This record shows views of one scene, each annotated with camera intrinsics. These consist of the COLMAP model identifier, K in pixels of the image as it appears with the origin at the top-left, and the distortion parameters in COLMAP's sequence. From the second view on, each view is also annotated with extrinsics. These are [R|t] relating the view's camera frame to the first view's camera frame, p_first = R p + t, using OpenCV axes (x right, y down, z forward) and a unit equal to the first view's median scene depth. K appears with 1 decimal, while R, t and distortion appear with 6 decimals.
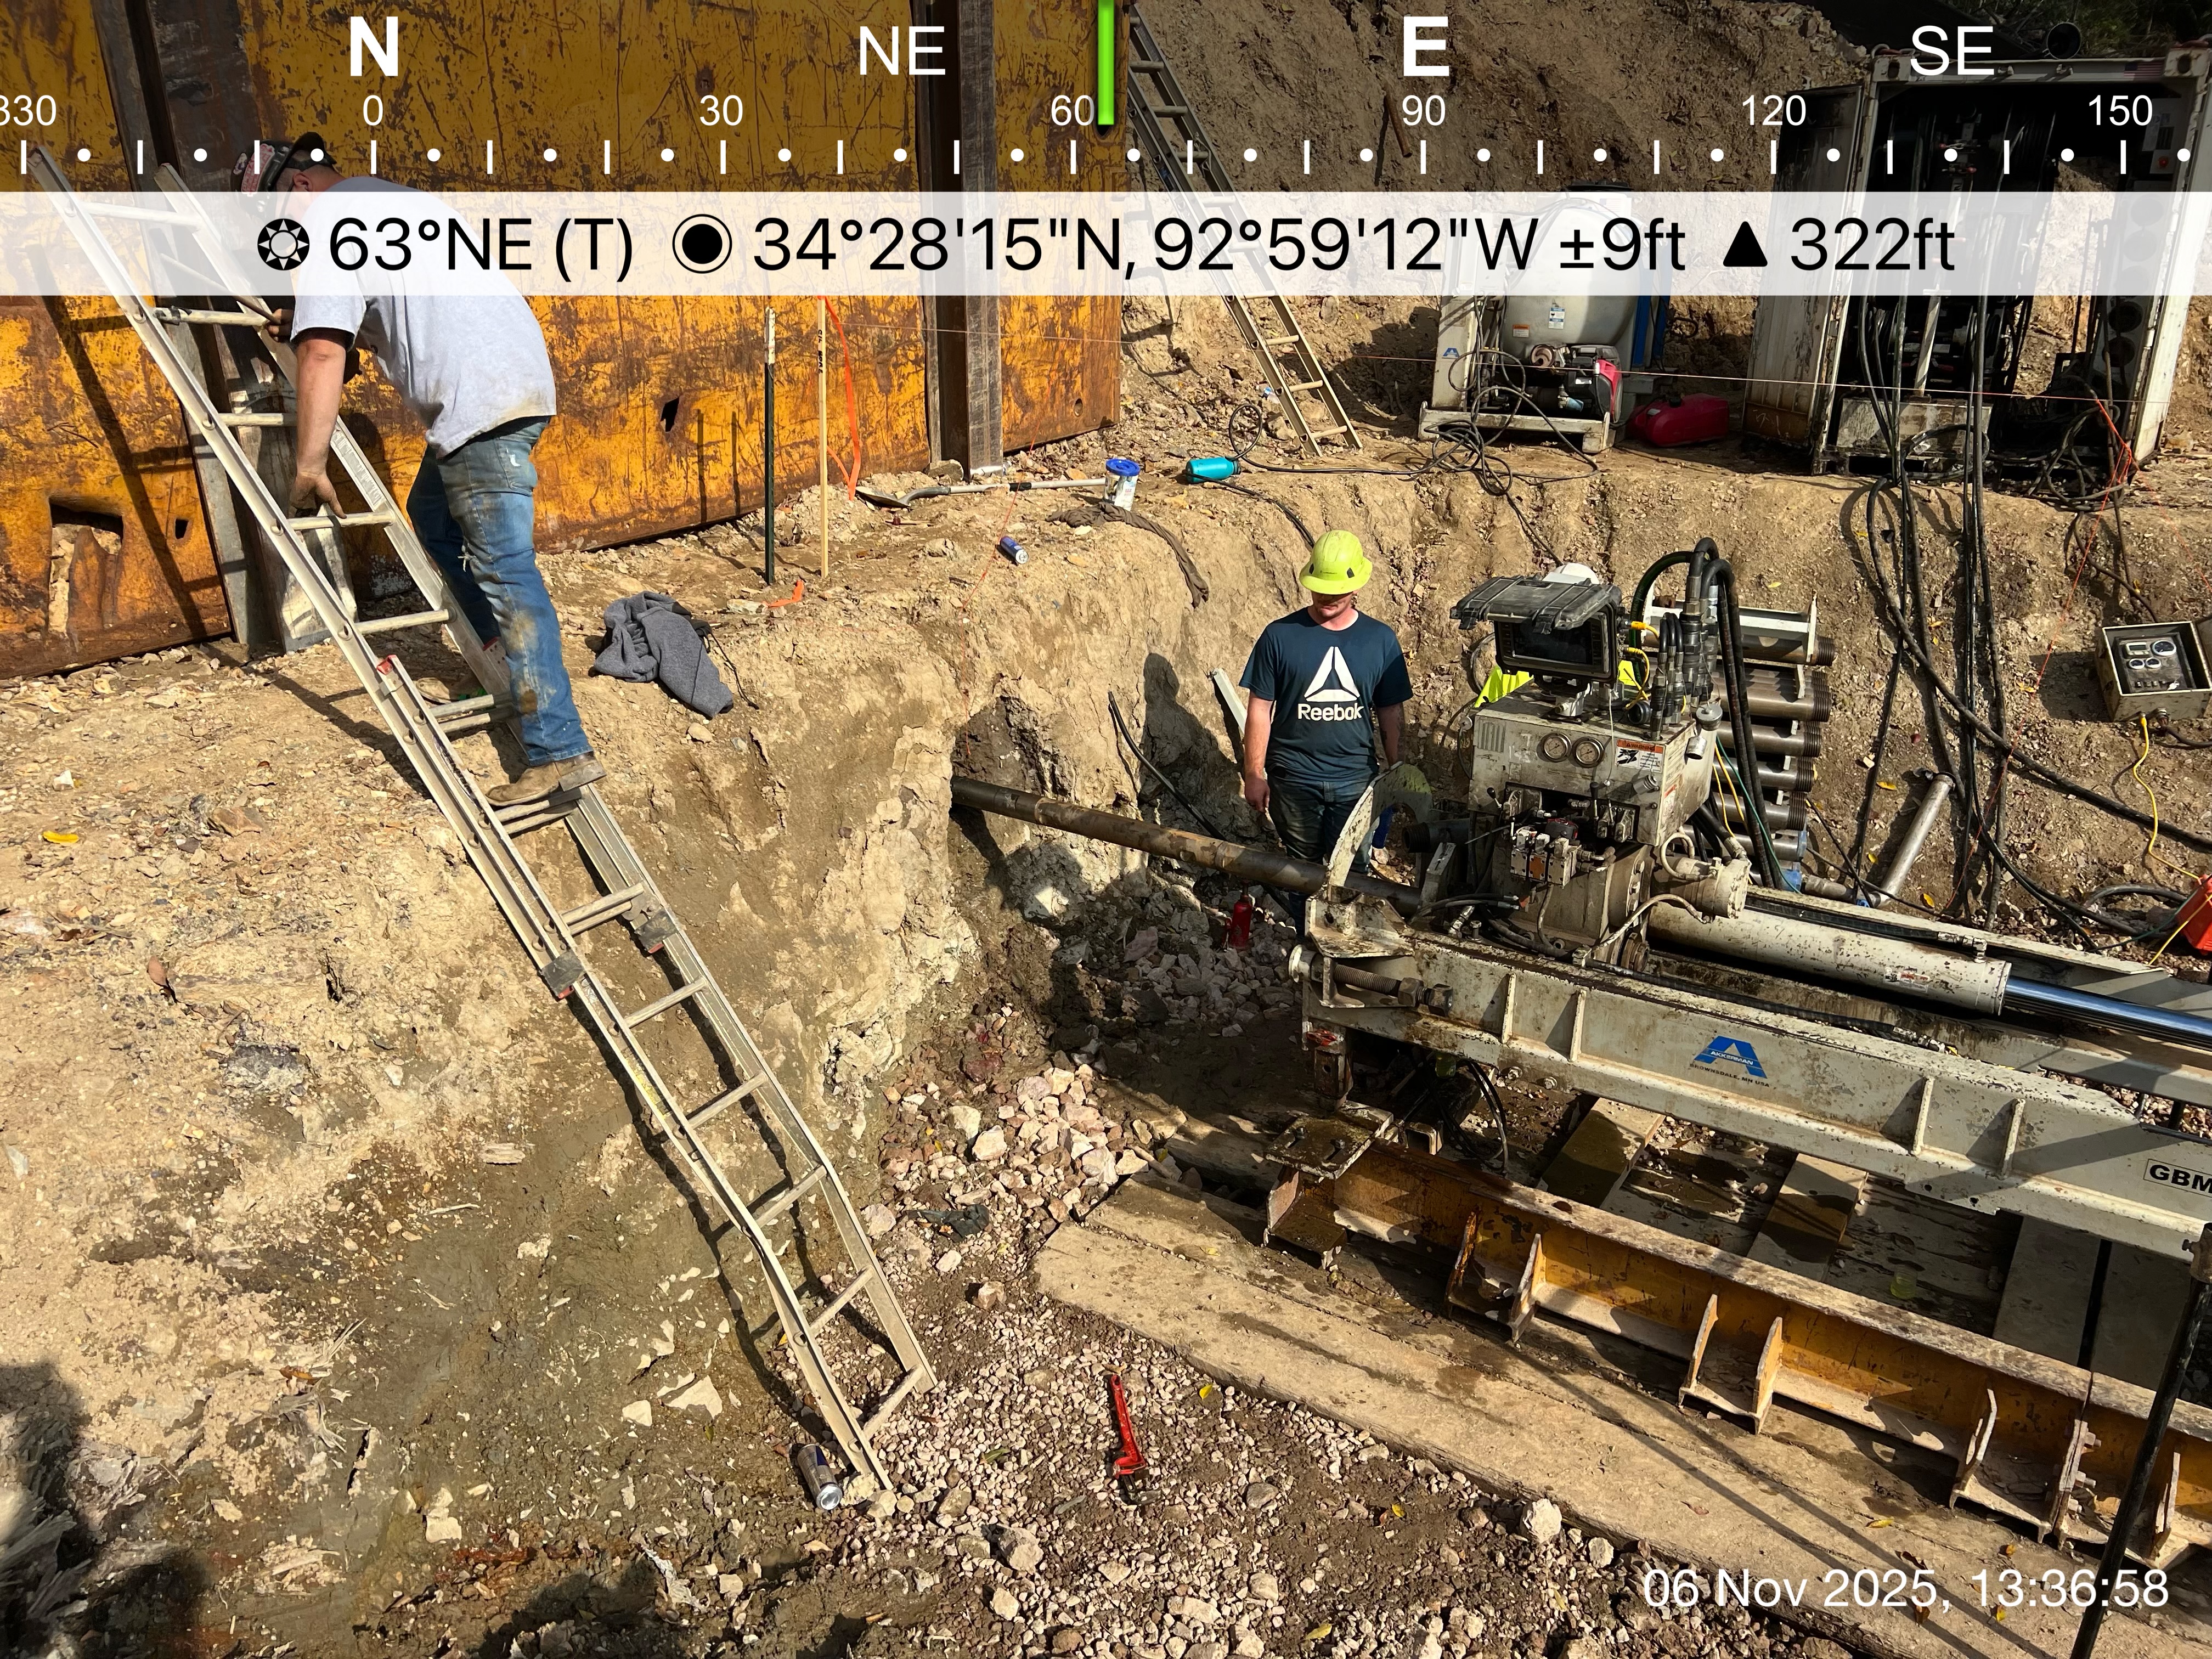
lens RADIAL K [[1676.7, 0, 1106.0], [0, 1676.7, 829.5], [0, 0, 1]] dist [-0.001574, 0.002198]
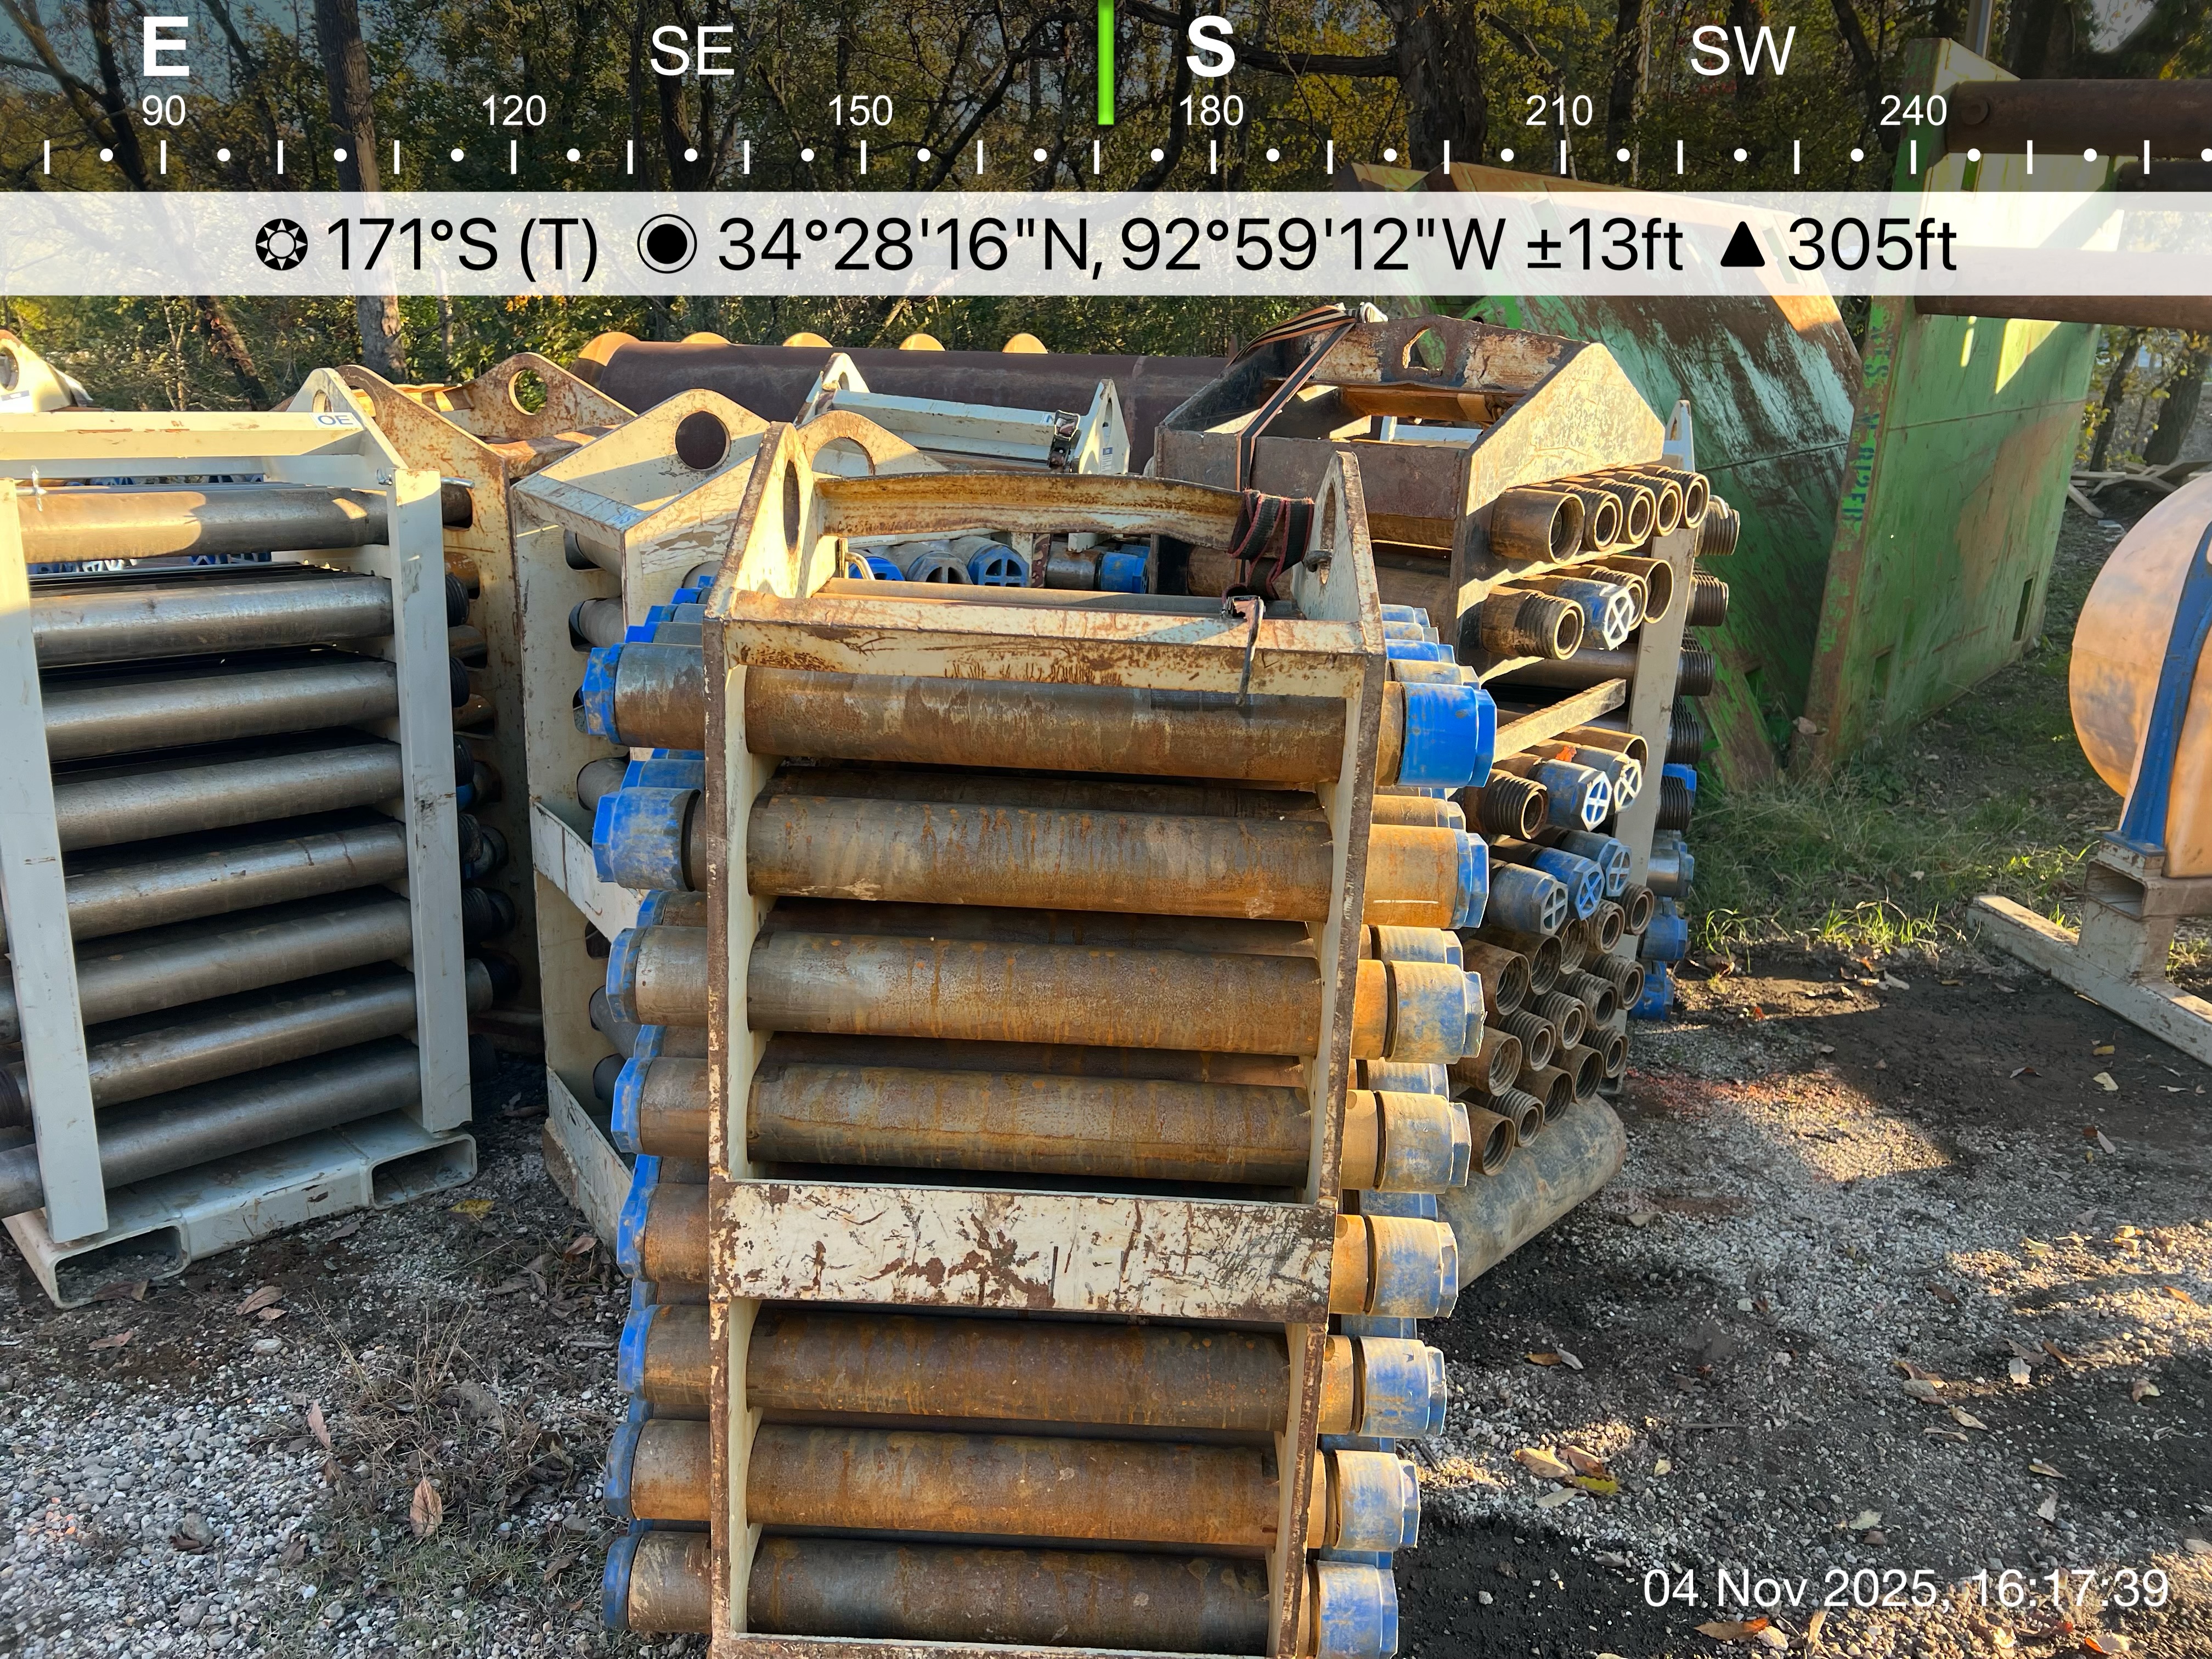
lens RADIAL K [[1676.7, 0, 1106.0], [0, 1676.7, 829.5], [0, 0, 1]] dist [-0.001574, 0.002198]
pose [[1.000000, -0.000036, -0.000023, 0.750559], [0.000036, 1.000000, 0.000065, -0.000198], [0.000023, -0.000065, 1.000000, 0.000177]]
